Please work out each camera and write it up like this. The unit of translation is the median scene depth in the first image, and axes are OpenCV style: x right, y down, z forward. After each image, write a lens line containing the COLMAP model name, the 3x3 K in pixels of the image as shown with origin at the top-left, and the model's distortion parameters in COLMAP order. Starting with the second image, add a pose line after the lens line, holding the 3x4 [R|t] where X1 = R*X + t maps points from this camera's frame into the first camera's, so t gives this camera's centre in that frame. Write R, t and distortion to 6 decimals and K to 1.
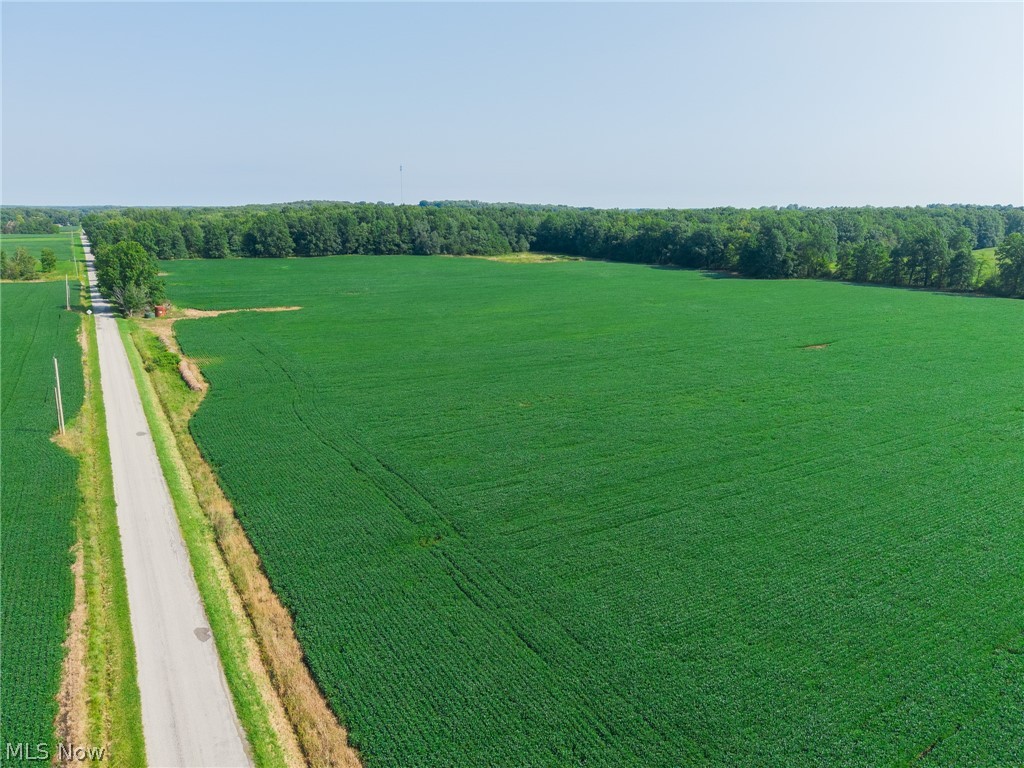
lens RADIAL K [[683.7, 0, 512.0], [0, 683.7, 384.0], [0, 0, 1]] dist [0.037101, -0.039963]
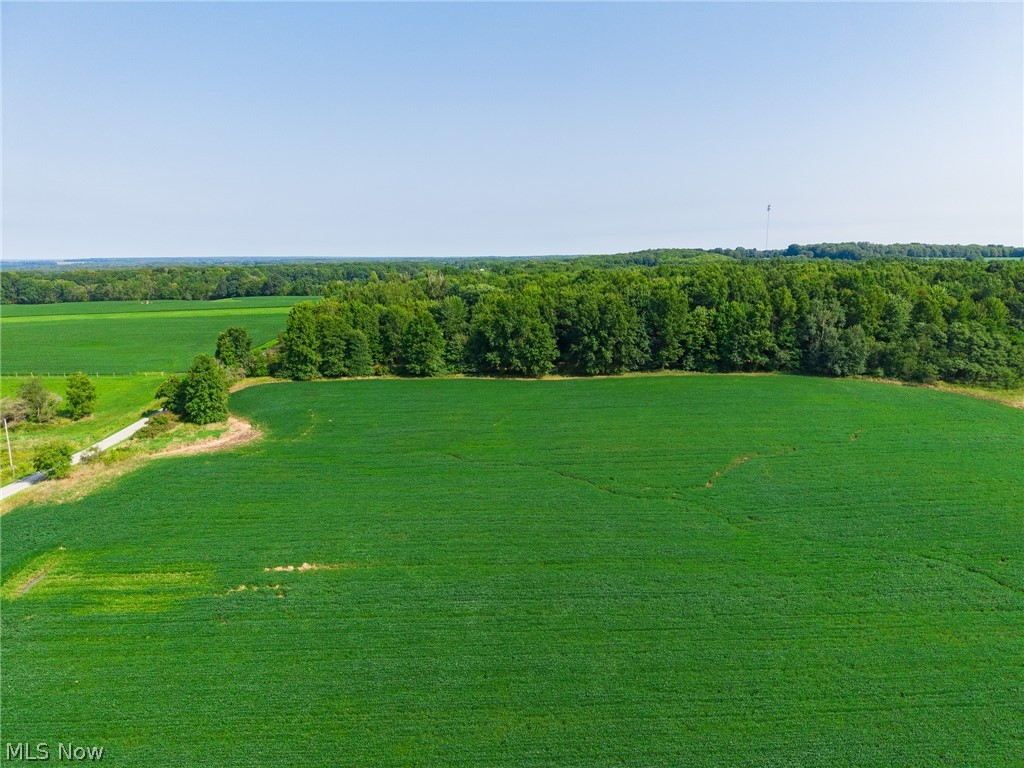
lens RADIAL K [[683.7, 0, 512.0], [0, 683.7, 384.0], [0, 0, 1]] dist [0.037101, -0.039963]
pose [[0.878504, 0.069317, -0.472680, -0.101775], [-0.098050, 0.994516, -0.036389, -0.154062], [0.467565, 0.078314, 0.880483, 0.524216]]
